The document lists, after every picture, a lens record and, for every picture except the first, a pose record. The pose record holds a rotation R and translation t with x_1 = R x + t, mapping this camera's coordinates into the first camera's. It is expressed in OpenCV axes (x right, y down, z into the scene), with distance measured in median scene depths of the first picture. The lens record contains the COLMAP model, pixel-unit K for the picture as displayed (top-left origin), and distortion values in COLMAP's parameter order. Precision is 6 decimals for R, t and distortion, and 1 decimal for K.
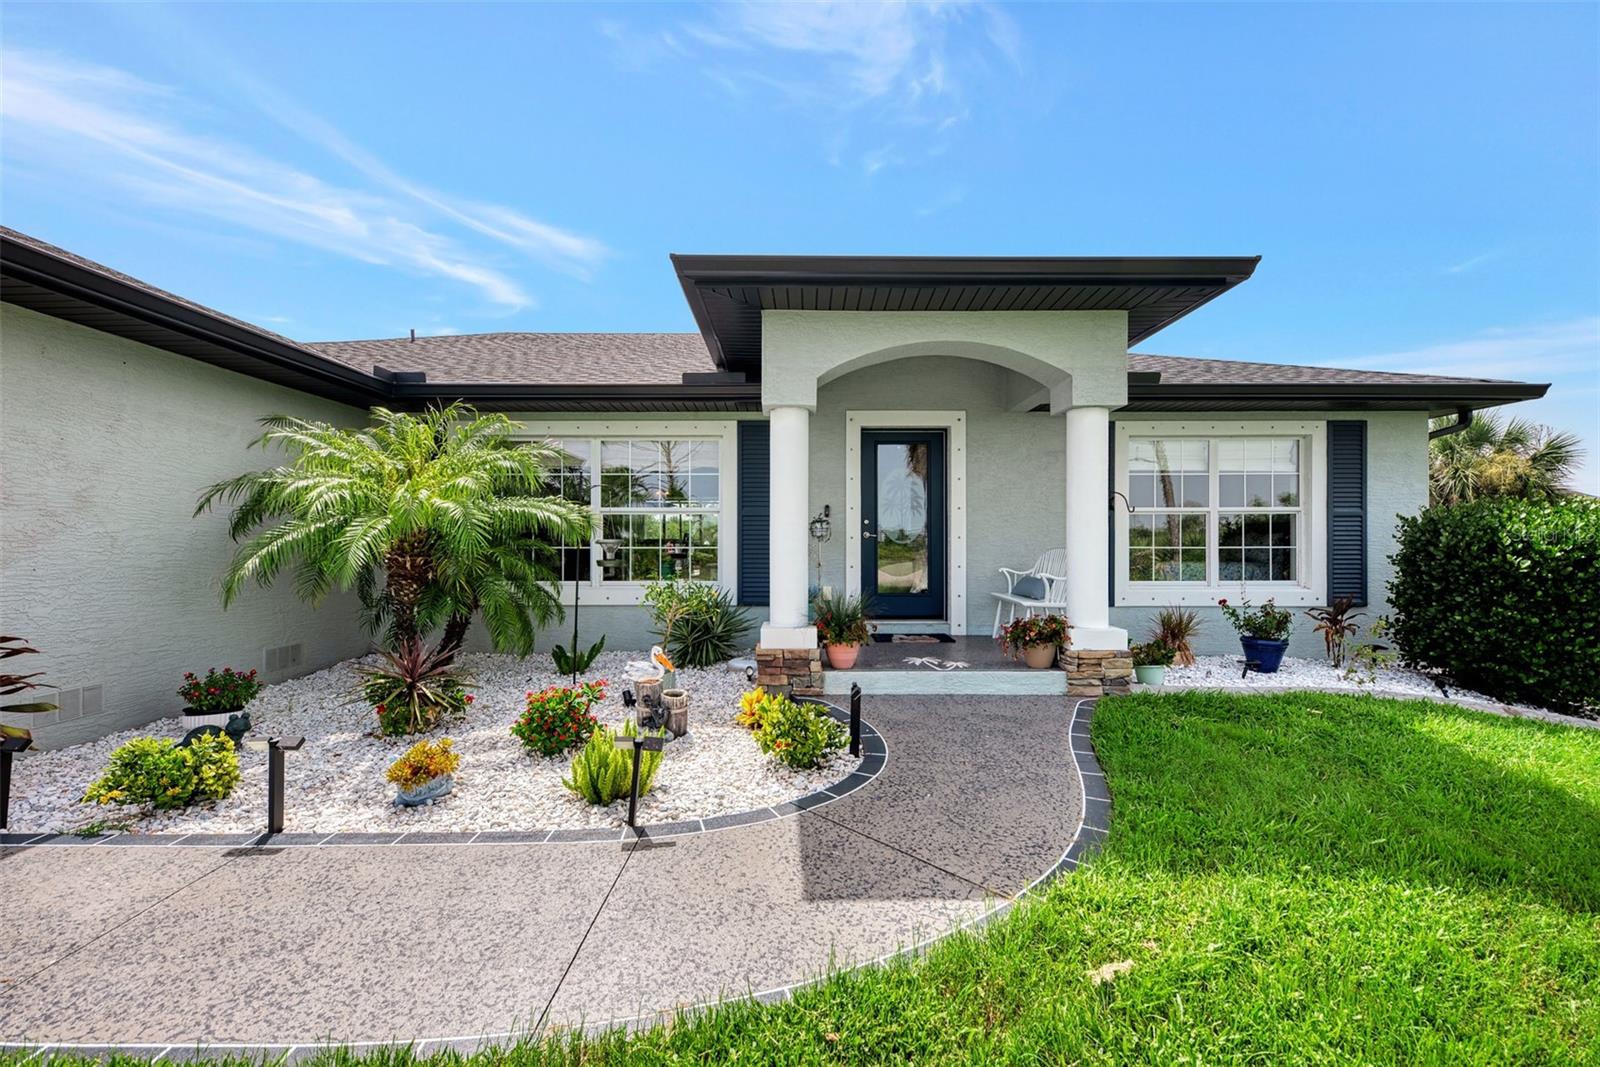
lens RADIAL K [[626.2, 0, 804.0], [0, 626.2, 541.2], [0, 0, 1]] dist [0.001209, -0.000309]
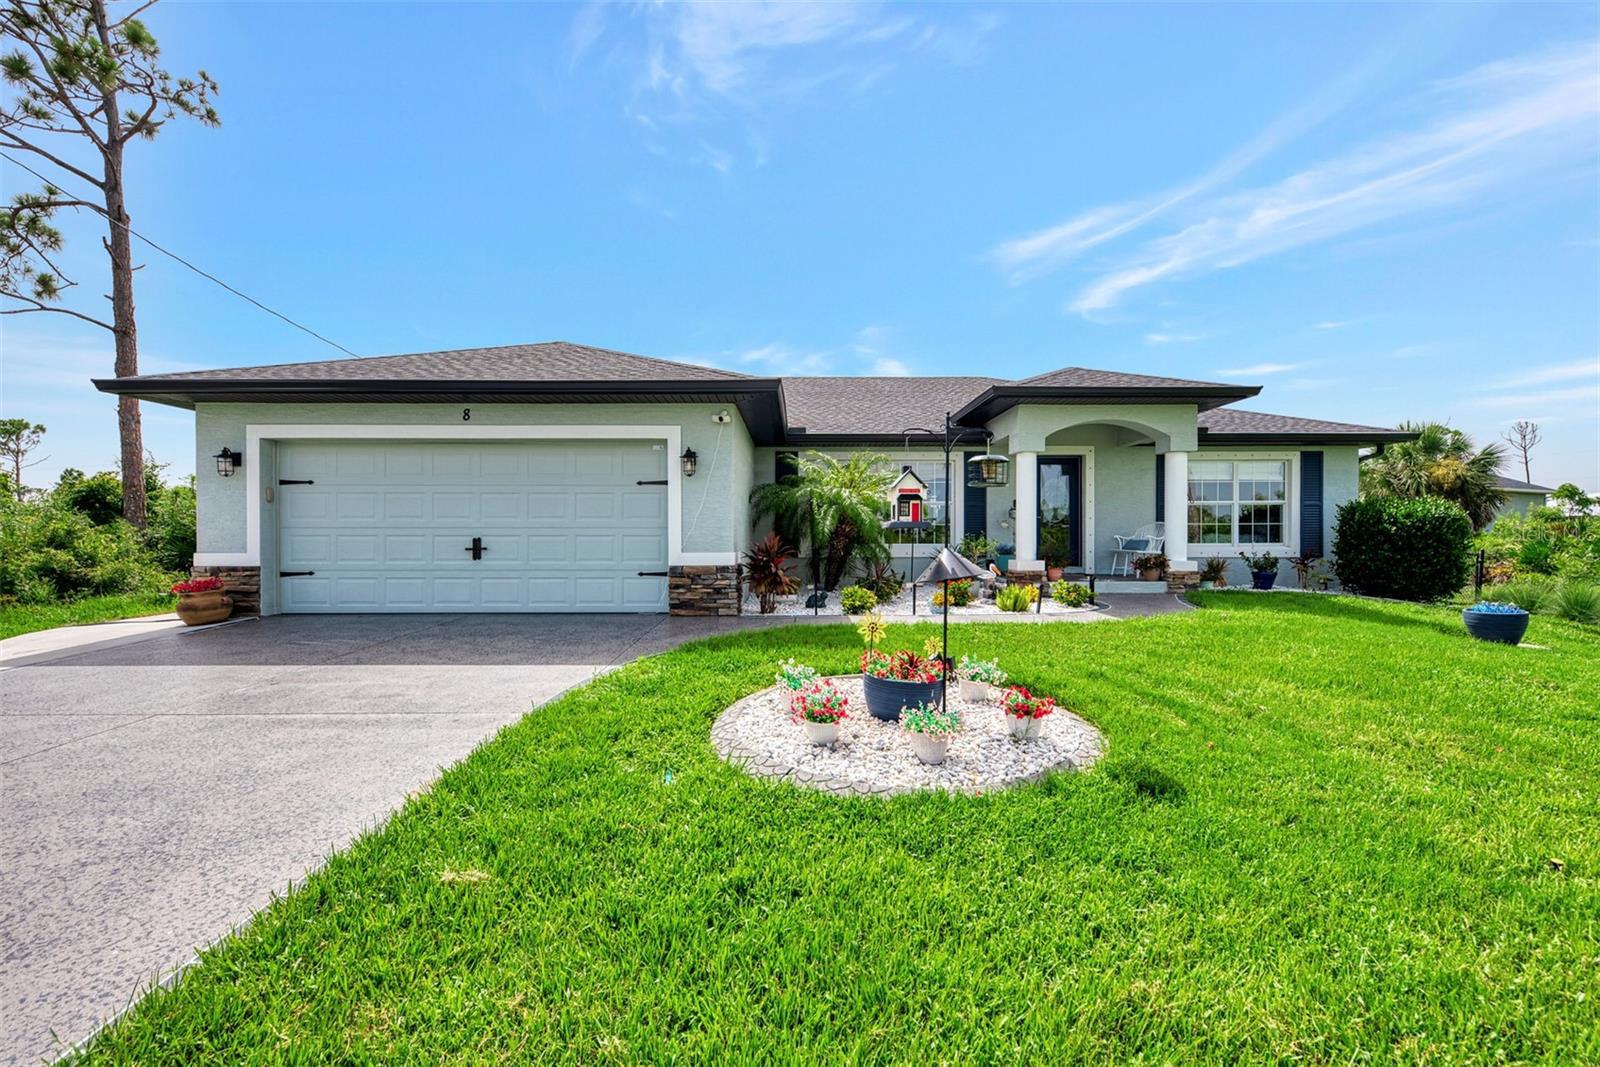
lens RADIAL K [[677.9, 0, 770.9], [0, 677.9, 543.1], [0, 0, 1]] dist [-0.000280, -0.000534]
pose [[0.999997, -0.002007, 0.001238, -0.680200], [0.001997, 0.999967, 0.007842, 0.048966], [-0.001254, -0.007840, 0.999968, -0.936571]]
